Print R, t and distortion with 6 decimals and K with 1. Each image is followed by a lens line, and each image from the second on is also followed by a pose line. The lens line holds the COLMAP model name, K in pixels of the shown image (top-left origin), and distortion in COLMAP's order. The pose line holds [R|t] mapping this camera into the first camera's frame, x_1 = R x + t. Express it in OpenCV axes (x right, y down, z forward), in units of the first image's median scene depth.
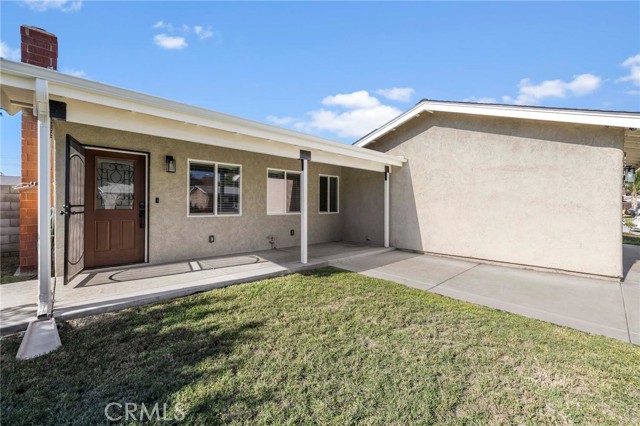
lens RADIAL K [[268.3, 0, 319.7], [0, 268.3, 207.2], [0, 0, 1]] dist [-0.002262, 0.001047]
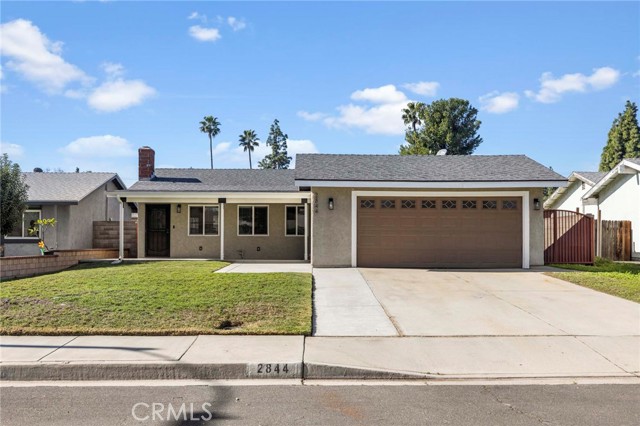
lens RADIAL K [[602.9, 0, 322.0], [0, 602.9, 215.3], [0, 0, 1]] dist [0.006040, 0.000000]
pose [[0.738013, -0.035002, -0.673878, 3.178516], [-0.004992, 0.998343, -0.057322, 0.136896], [0.674768, 0.045669, 0.736616, -1.548113]]
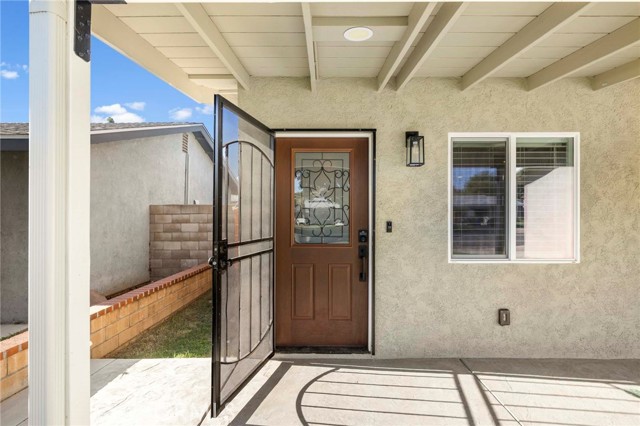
lens RADIAL K [[311.4, 0, 321.8], [0, 311.4, 210.8], [0, 0, 1]] dist [-0.003298, -0.000131]
pose [[0.712626, -0.018975, -0.701288, -0.289318], [-0.002724, 0.999552, -0.029814, -0.035928], [0.701539, 0.023157, 0.712255, 0.498390]]
